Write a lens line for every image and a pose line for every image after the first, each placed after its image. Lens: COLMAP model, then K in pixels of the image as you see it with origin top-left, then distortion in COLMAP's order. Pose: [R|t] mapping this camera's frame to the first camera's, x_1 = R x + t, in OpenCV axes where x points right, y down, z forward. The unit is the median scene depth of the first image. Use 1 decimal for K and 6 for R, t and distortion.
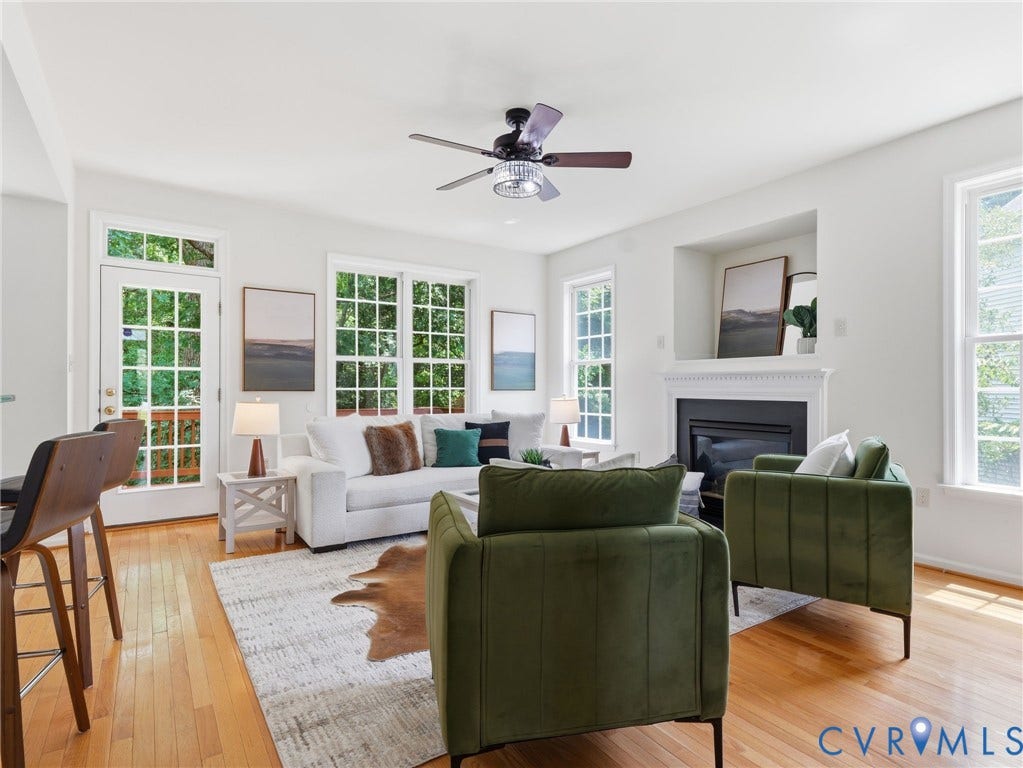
lens RADIAL K [[541.8, 0, 508.6], [0, 541.8, 384.8], [0, 0, 1]] dist [0.002028, -0.000457]
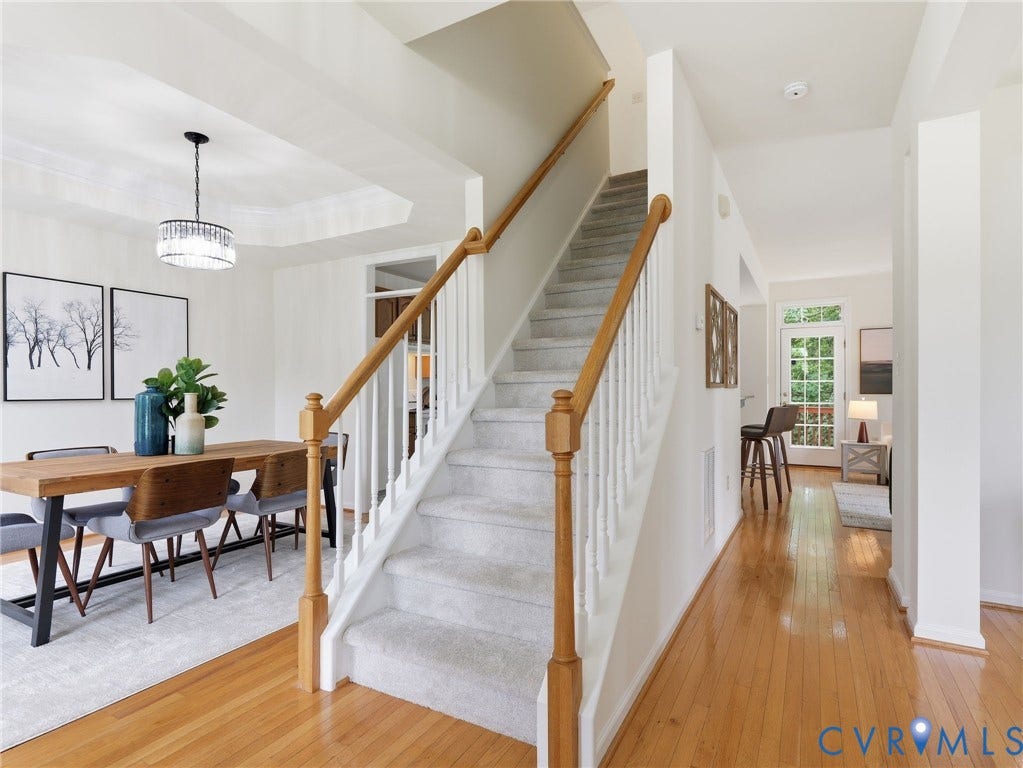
lens RADIAL K [[541.8, 0, 511.8], [0, 541.8, 388.3], [0, 0, 1]] dist [0.002028, -0.000457]
pose [[0.456143, -0.006203, -0.889885, 0.521794], [0.005919, 0.999975, -0.003937, -0.005625], [0.889887, -0.003471, 0.456168, -0.724541]]
